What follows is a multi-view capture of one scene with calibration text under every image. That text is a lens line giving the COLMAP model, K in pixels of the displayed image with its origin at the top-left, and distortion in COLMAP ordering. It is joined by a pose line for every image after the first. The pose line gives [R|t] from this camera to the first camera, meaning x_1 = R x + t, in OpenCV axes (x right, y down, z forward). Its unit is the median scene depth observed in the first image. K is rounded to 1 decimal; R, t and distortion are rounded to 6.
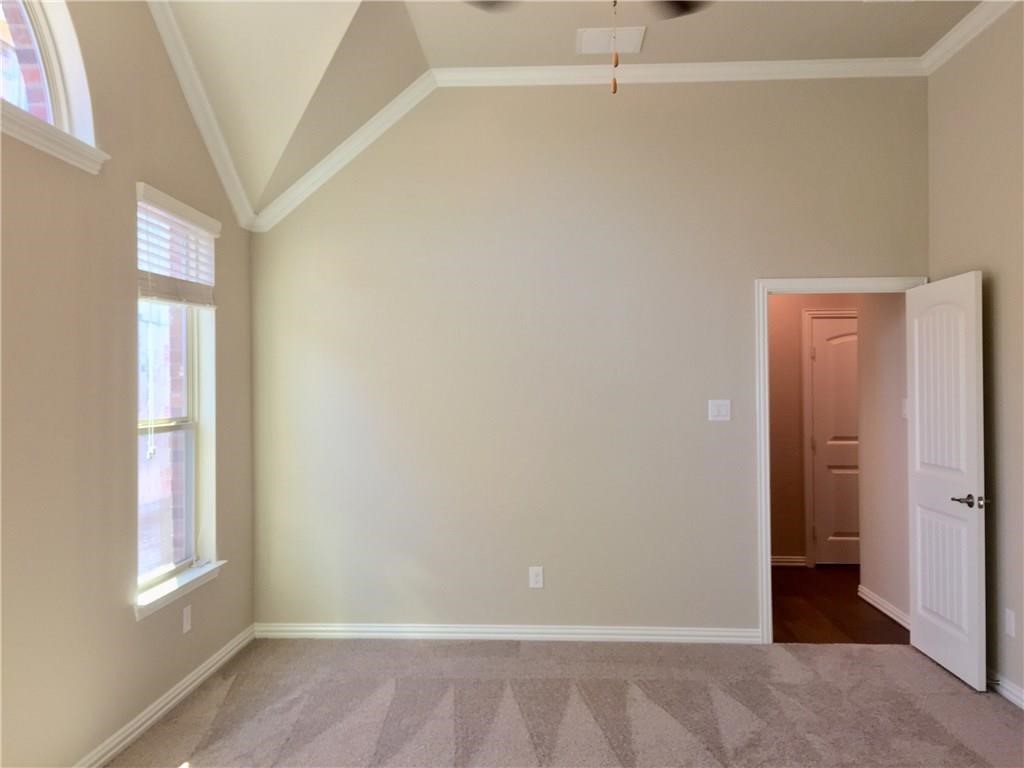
lens RADIAL K [[881.9, 0, 515.1], [0, 881.9, 384.2], [0, 0, 1]] dist [0.072253, -0.090608]
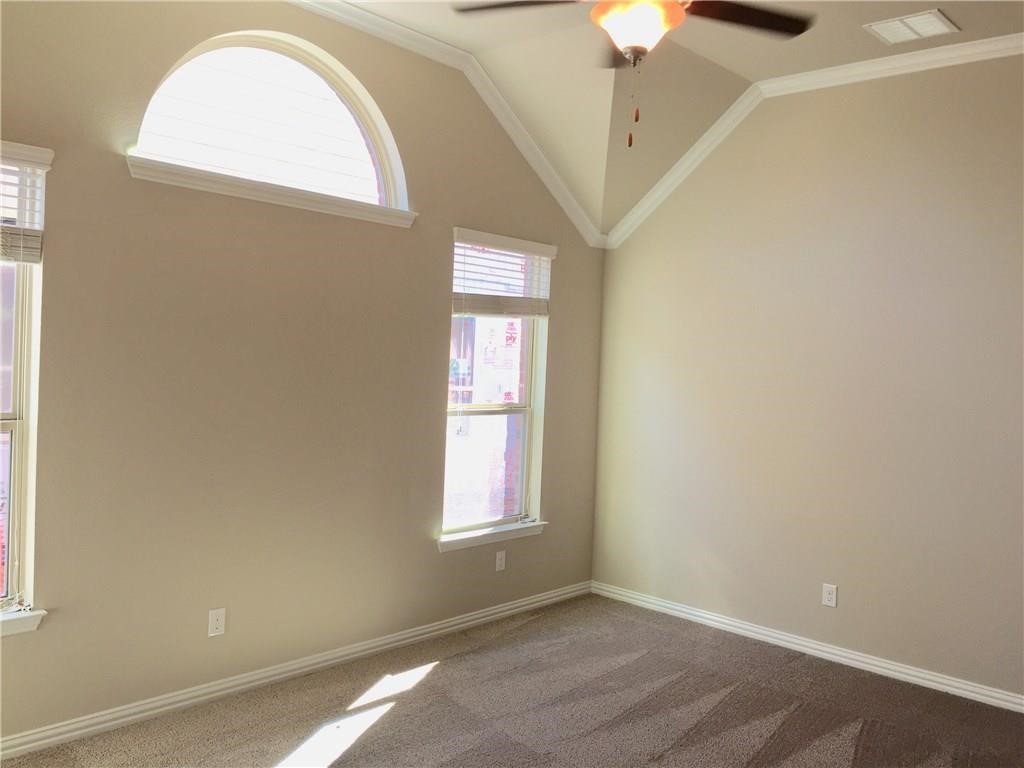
lens RADIAL K [[881.9, 0, 518.3], [0, 881.9, 382.8], [0, 0, 1]] dist [0.072253, -0.090608]
pose [[0.761299, 0.060703, -0.645554, 0.429268], [-0.044779, 0.998153, 0.041051, -0.043366], [0.646853, -0.002345, 0.762611, 0.041338]]
